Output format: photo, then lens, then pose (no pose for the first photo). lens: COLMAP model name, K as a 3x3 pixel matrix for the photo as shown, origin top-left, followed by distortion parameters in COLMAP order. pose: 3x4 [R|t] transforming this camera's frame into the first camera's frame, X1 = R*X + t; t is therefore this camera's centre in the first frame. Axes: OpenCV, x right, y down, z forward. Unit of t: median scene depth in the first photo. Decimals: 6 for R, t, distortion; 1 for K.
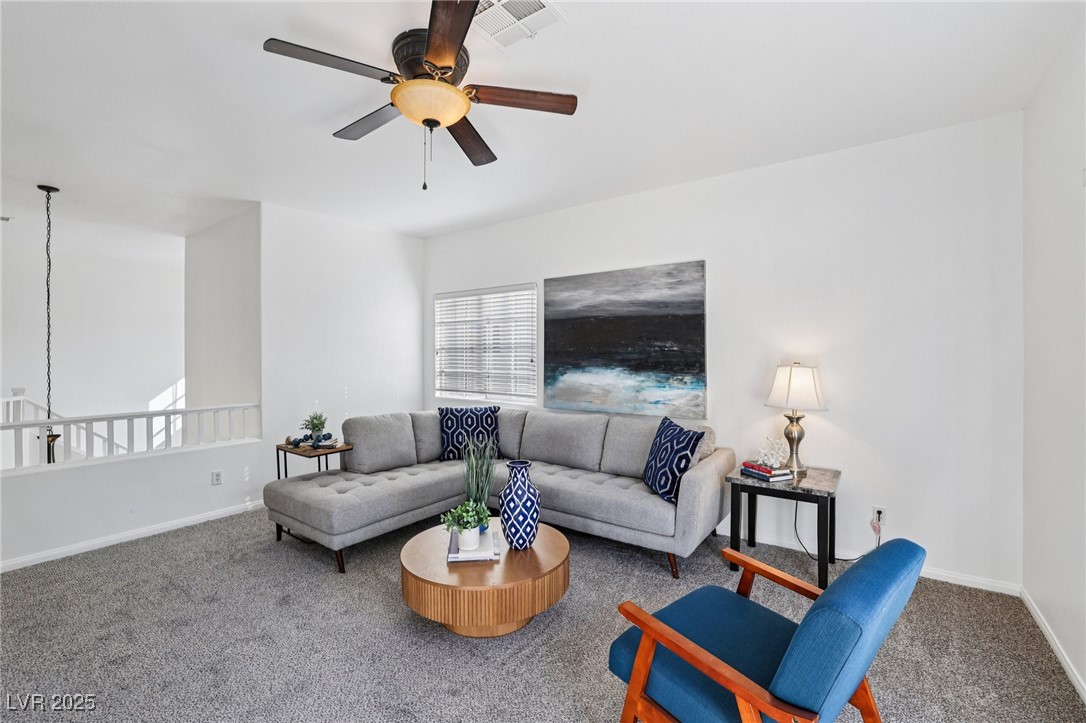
lens RADIAL K [[465.0, 0, 543.5], [0, 465.0, 356.6], [0, 0, 1]] dist [-0.026645, 0.009547]
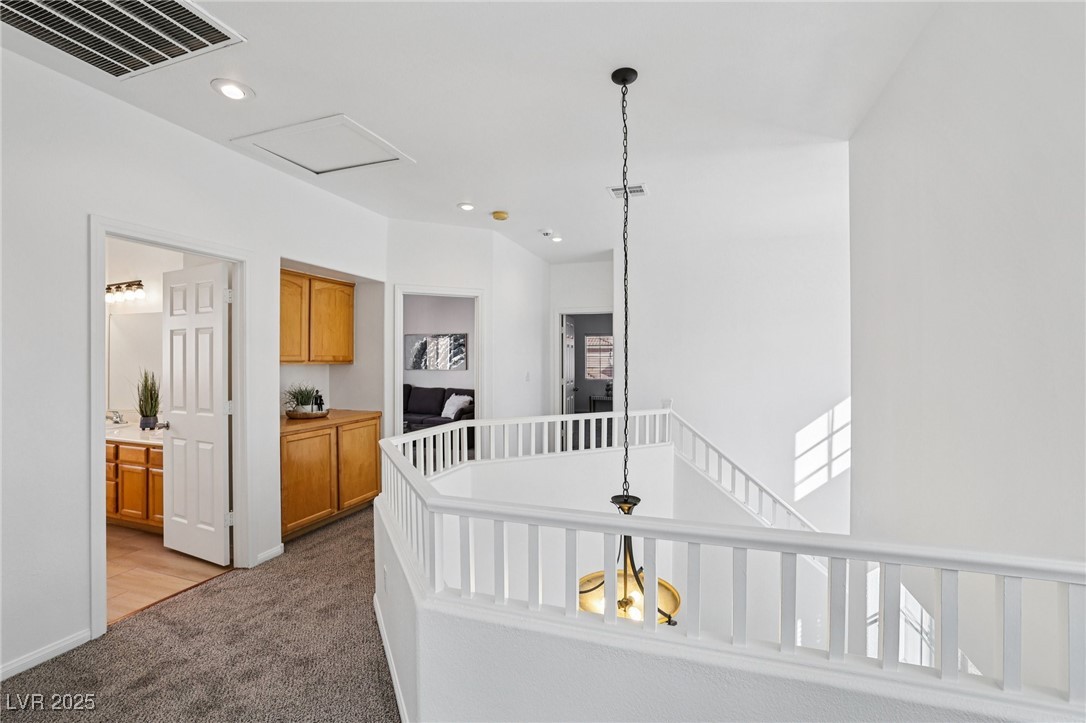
lens RADIAL K [[465.0, 0, 543.5], [0, 465.0, 356.6], [0, 0, 1]] dist [-0.026645, 0.009547]
pose [[0.307957, -0.009847, -0.951349, -0.398262], [-0.007879, 0.999886, -0.012899, 0.002461], [0.951368, 0.011468, 0.307844, 0.518603]]
